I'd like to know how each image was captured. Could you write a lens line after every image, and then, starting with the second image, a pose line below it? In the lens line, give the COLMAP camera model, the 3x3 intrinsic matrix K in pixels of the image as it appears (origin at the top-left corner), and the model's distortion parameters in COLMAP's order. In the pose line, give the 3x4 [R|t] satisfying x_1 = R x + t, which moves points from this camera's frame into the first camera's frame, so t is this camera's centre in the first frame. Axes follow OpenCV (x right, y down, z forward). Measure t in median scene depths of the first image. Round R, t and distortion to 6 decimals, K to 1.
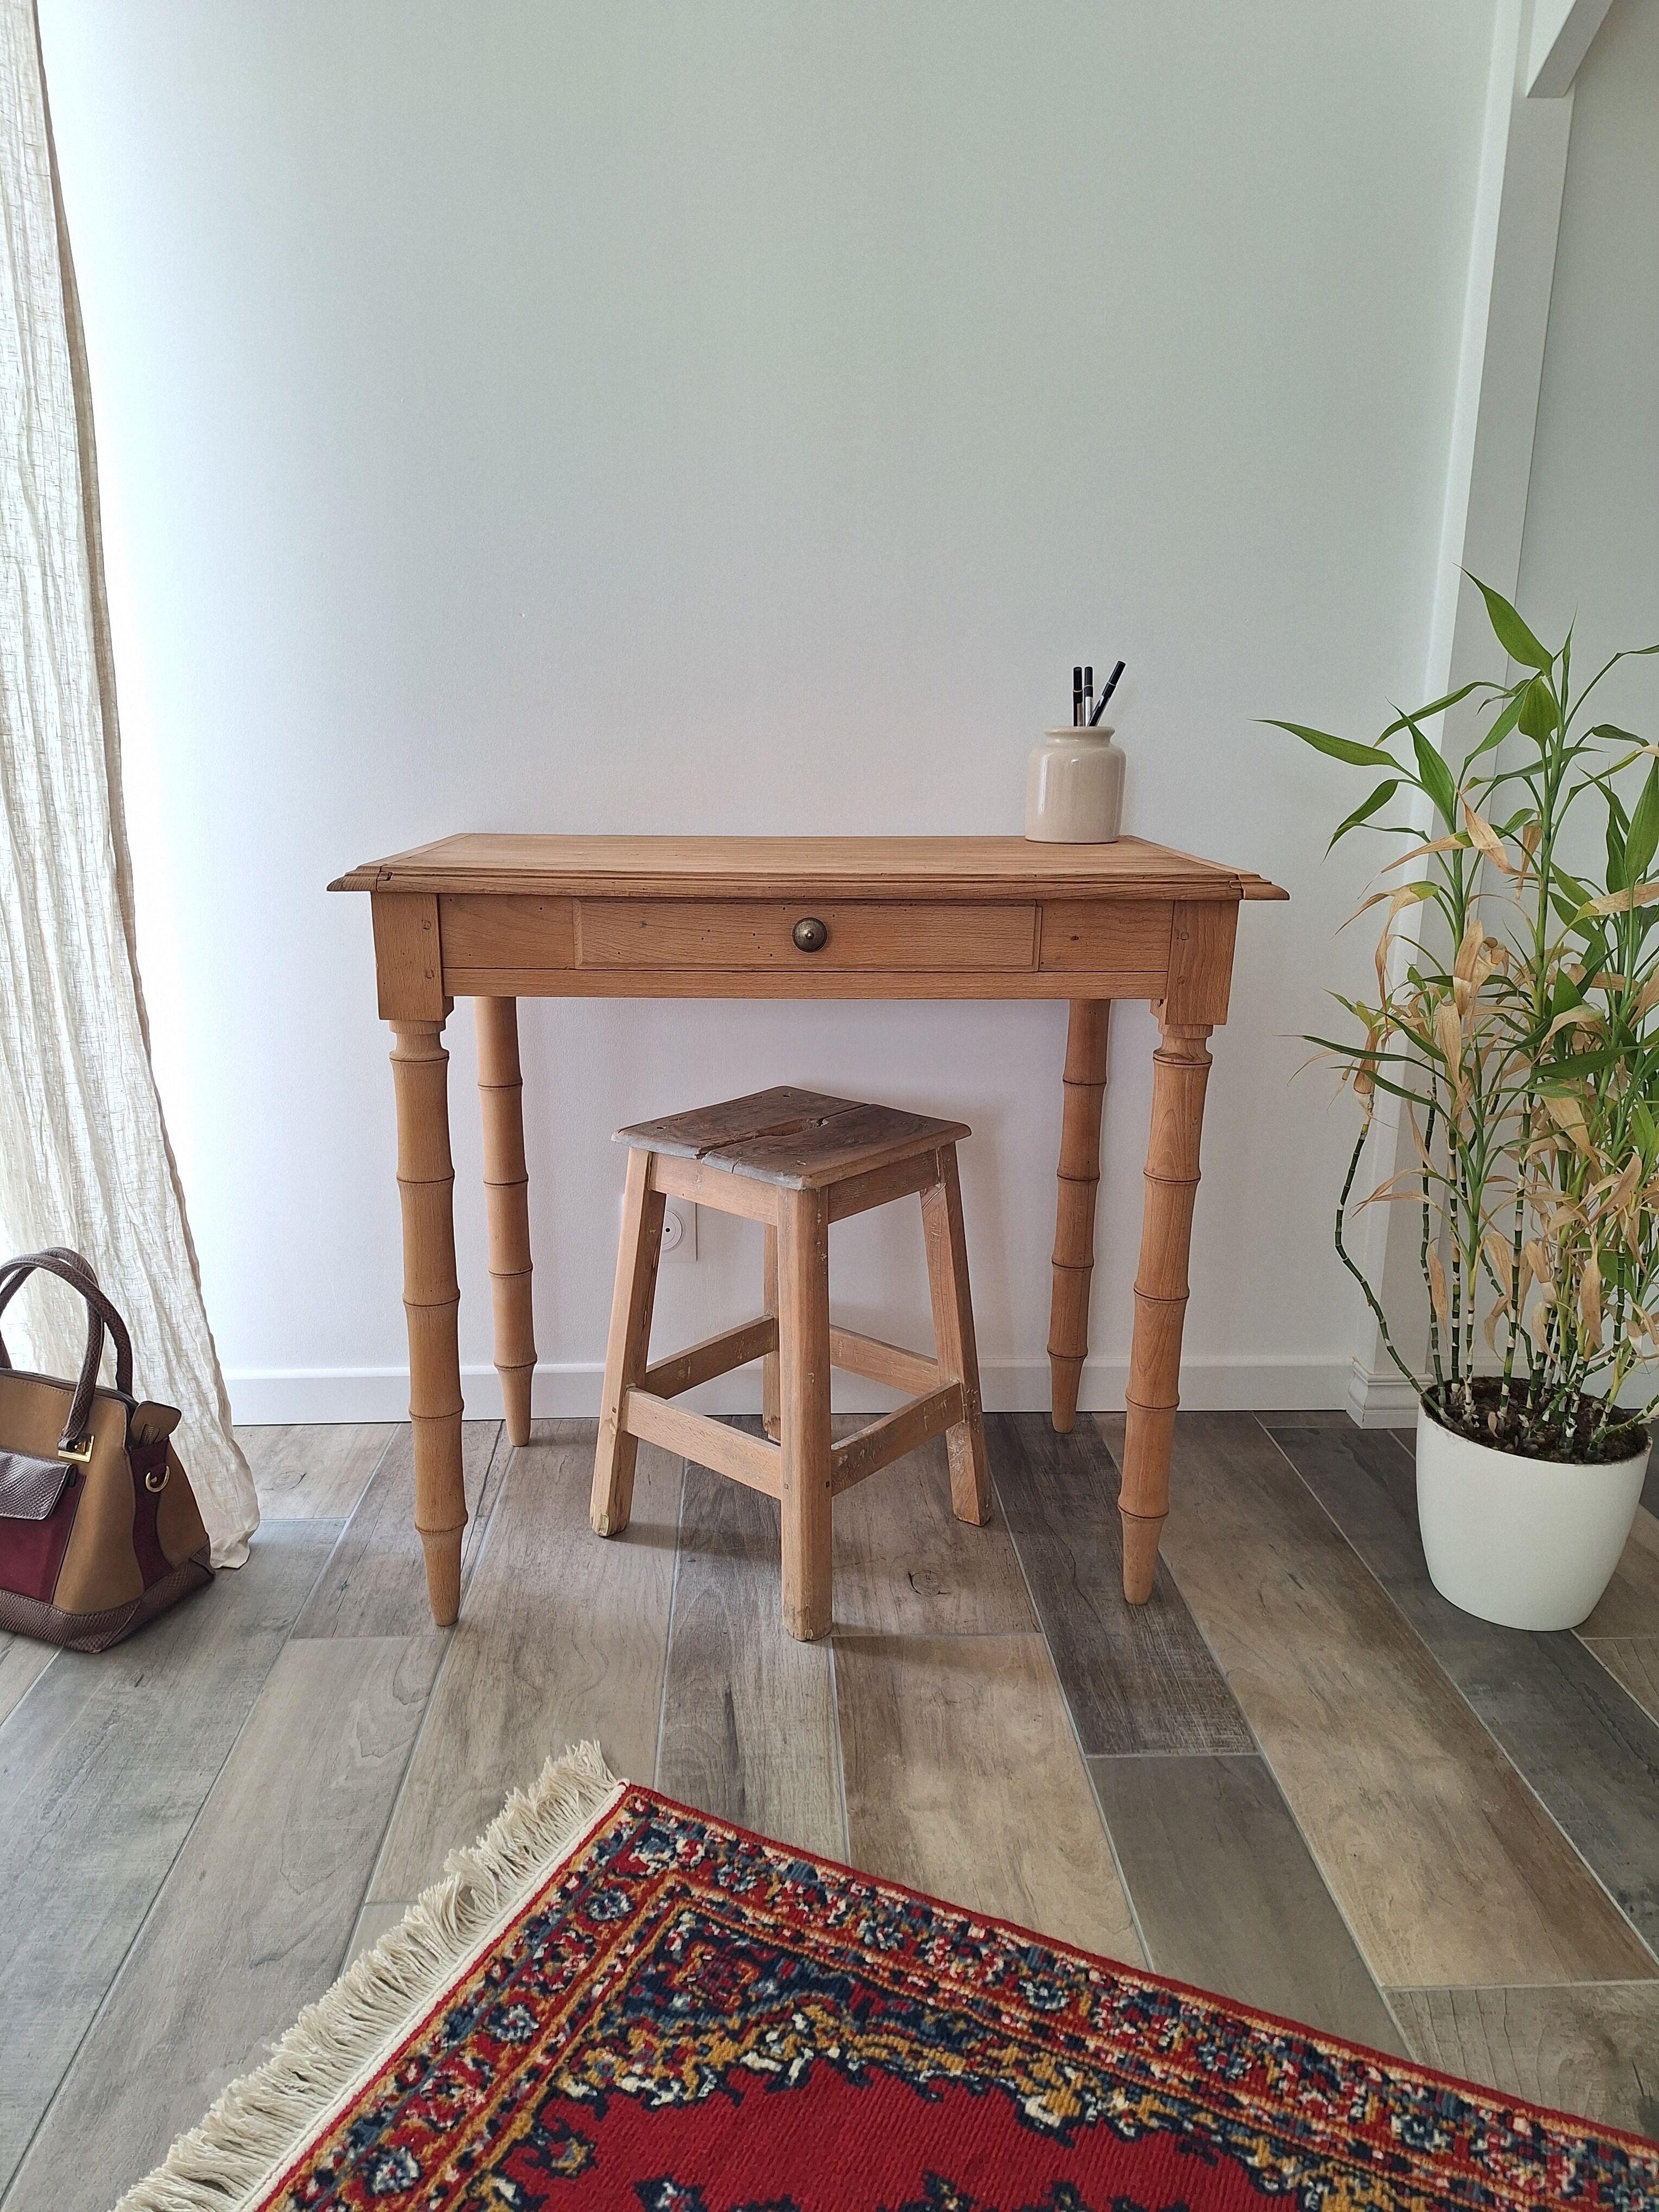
lens RADIAL K [[1523.8, 0, 821.7], [0, 1523.8, 1113.9], [0, 0, 1]] dist [0.061049, -0.054773]
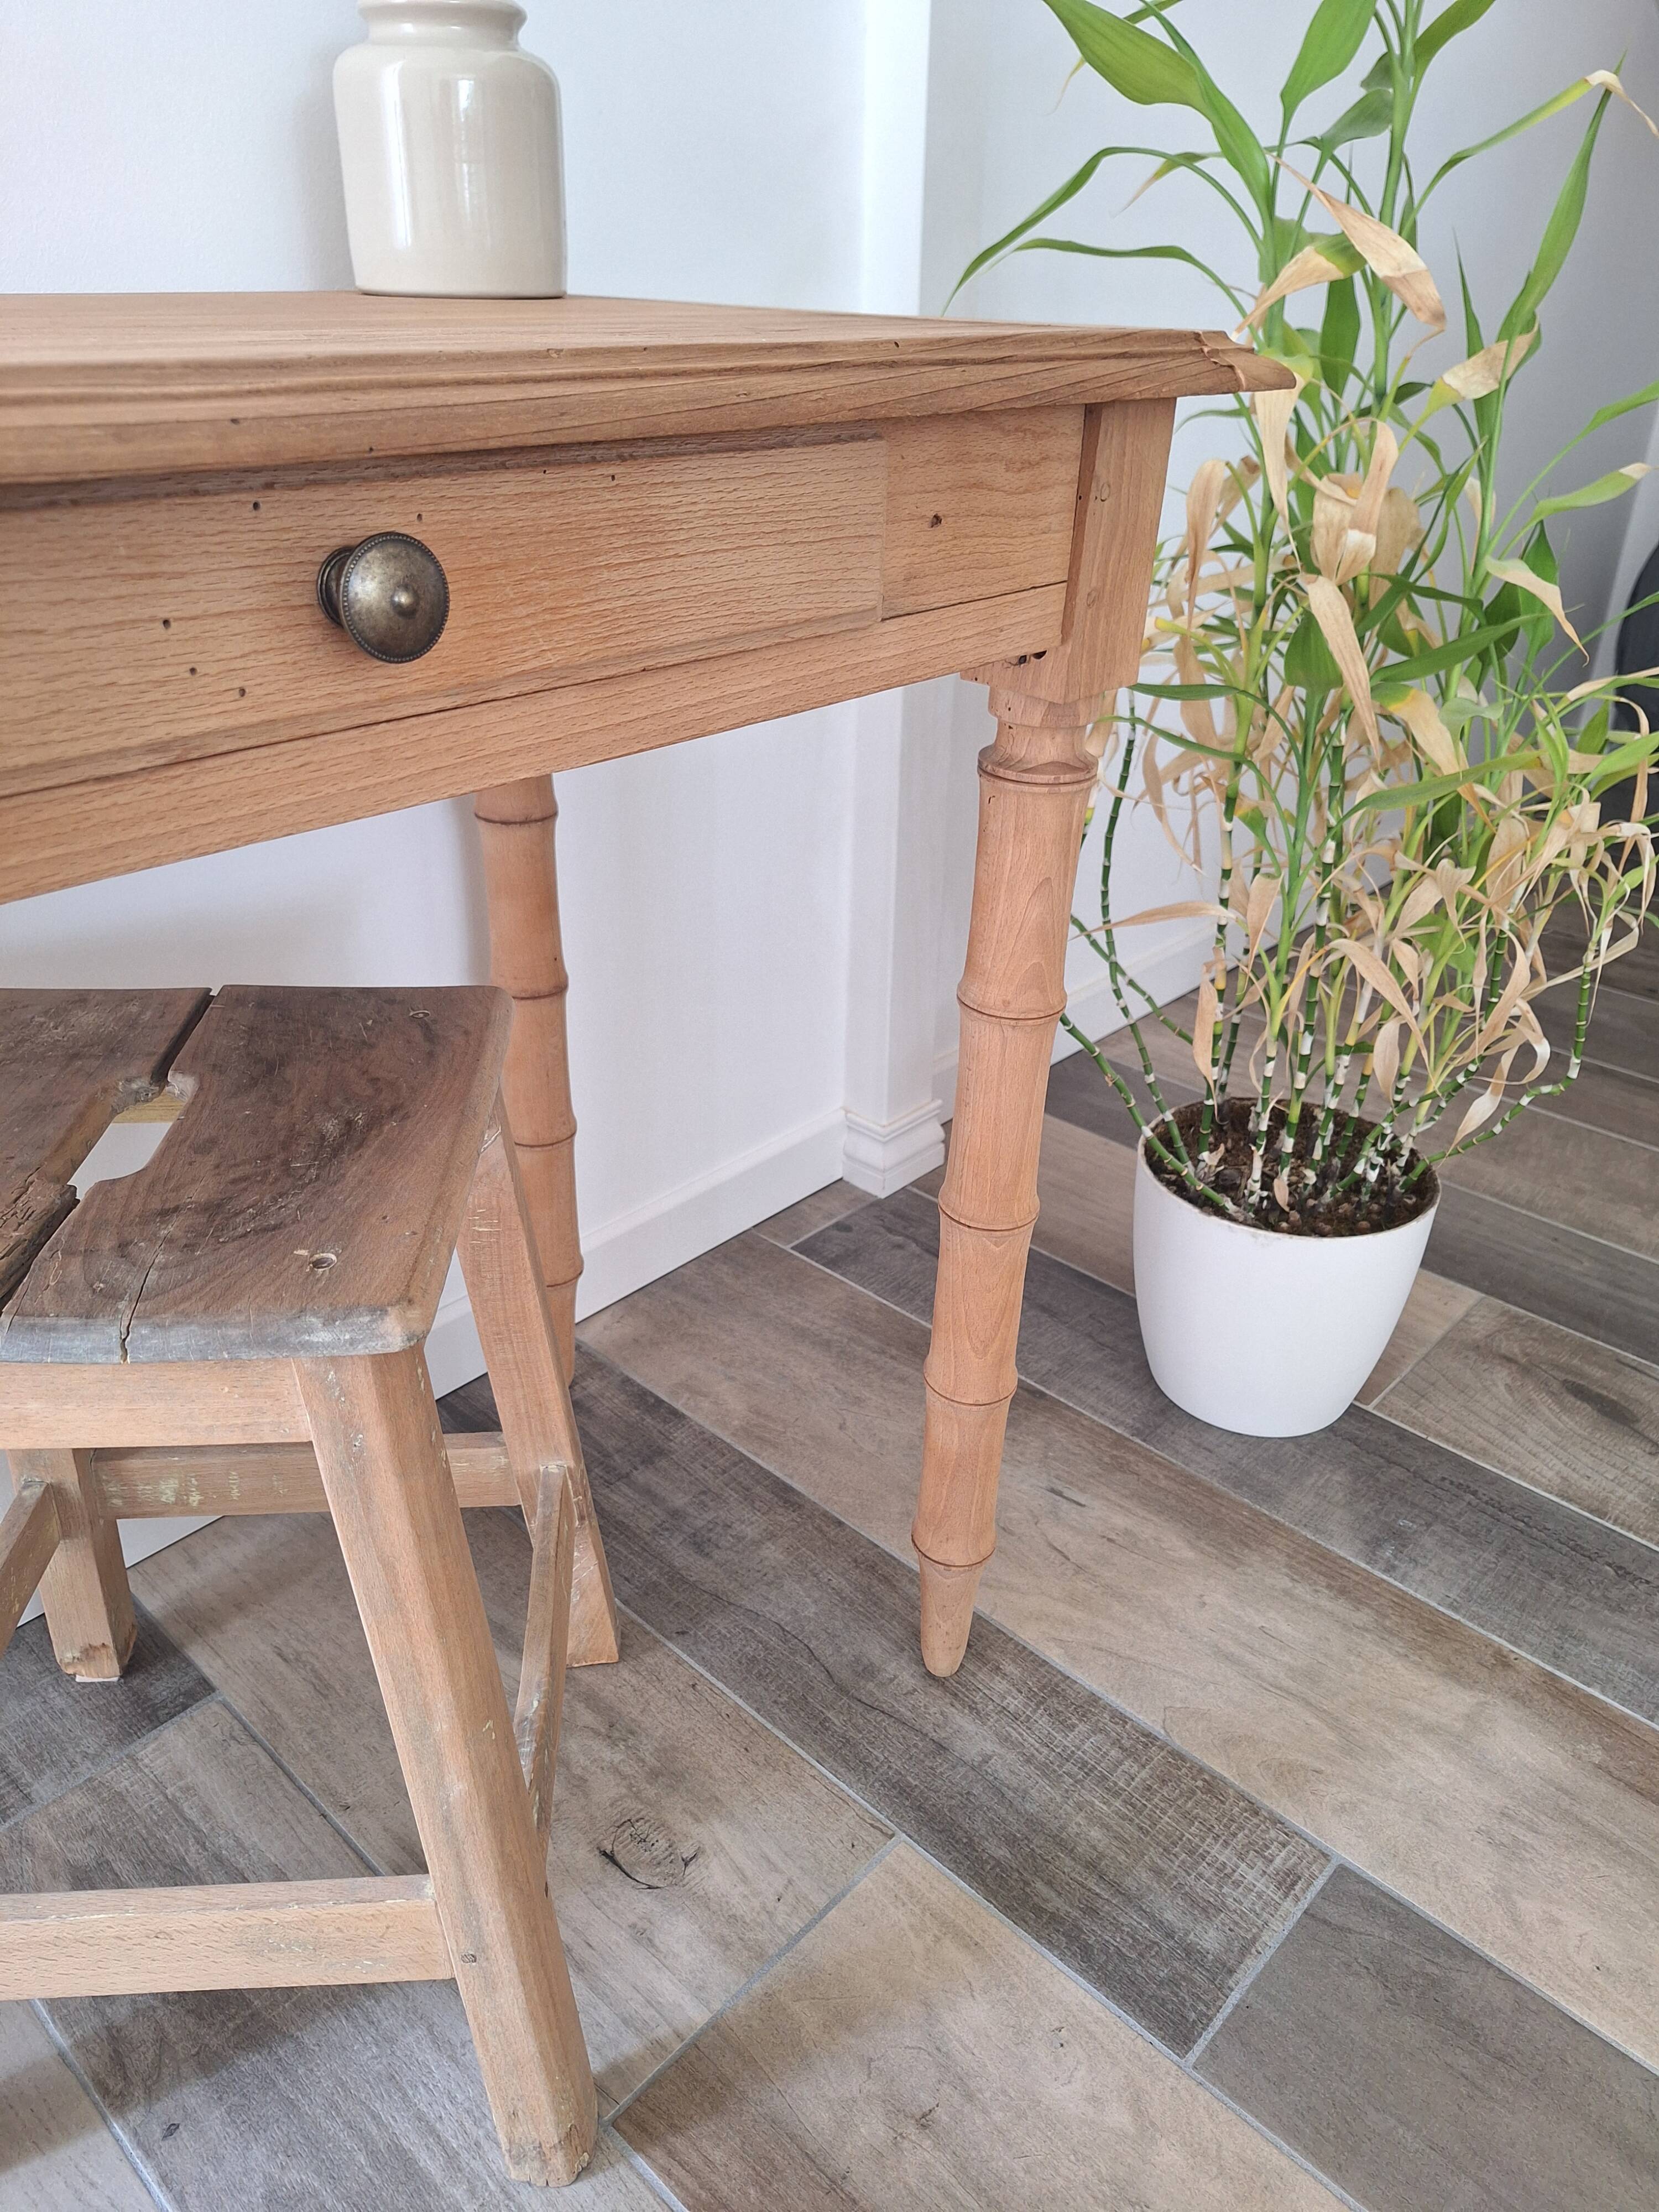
lens RADIAL K [[1542.5, 0, 829.4], [0, 1542.5, 1115.6], [0, 0, 1]] dist [0.059209, -0.066799]
pose [[0.715193, -0.334355, 0.613764, -0.151808], [0.160612, 0.933273, 0.321257, -0.105427], [-0.680223, -0.131183, 0.721171, 0.709113]]
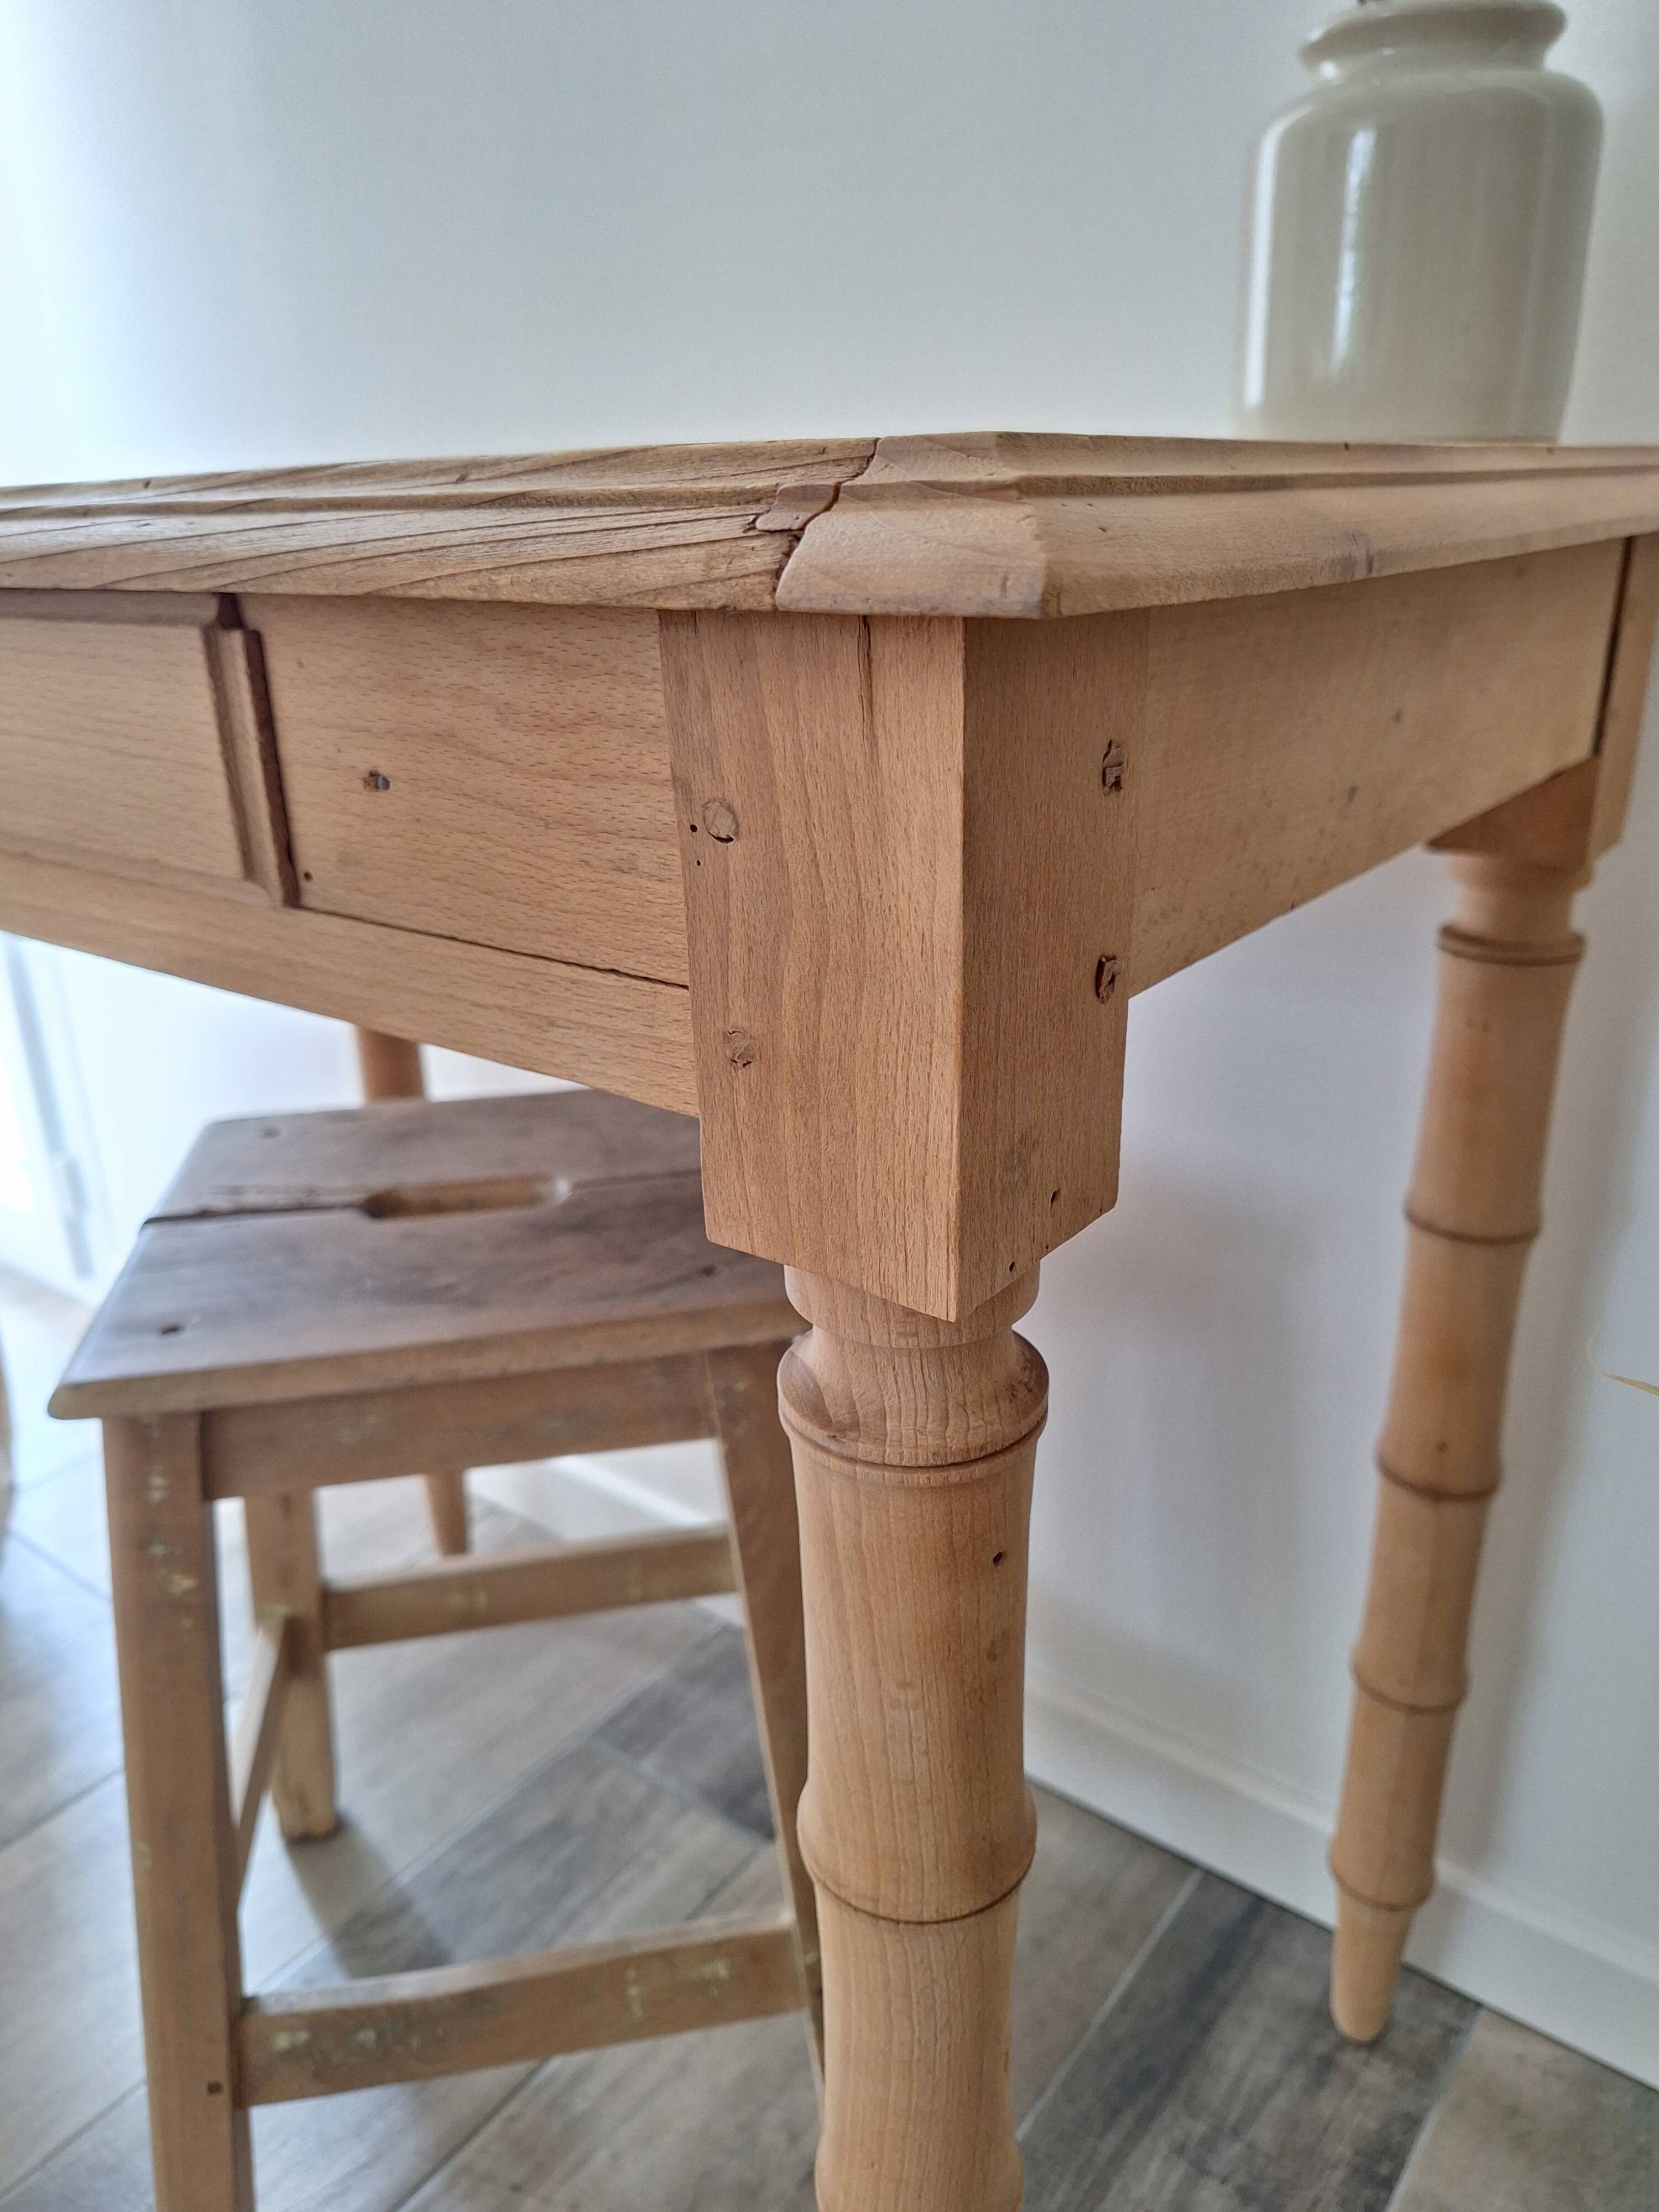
lens RADIAL K [[1606.3, 0, 836.6], [0, 1606.3, 1101.0], [0, 0, 1]] dist [0.000173, -0.038666]
pose [[0.770393, 0.198863, -0.605763, 0.368957], [-0.124042, 0.978707, 0.163542, -0.116398], [0.625387, -0.050852, 0.778656, 0.858342]]
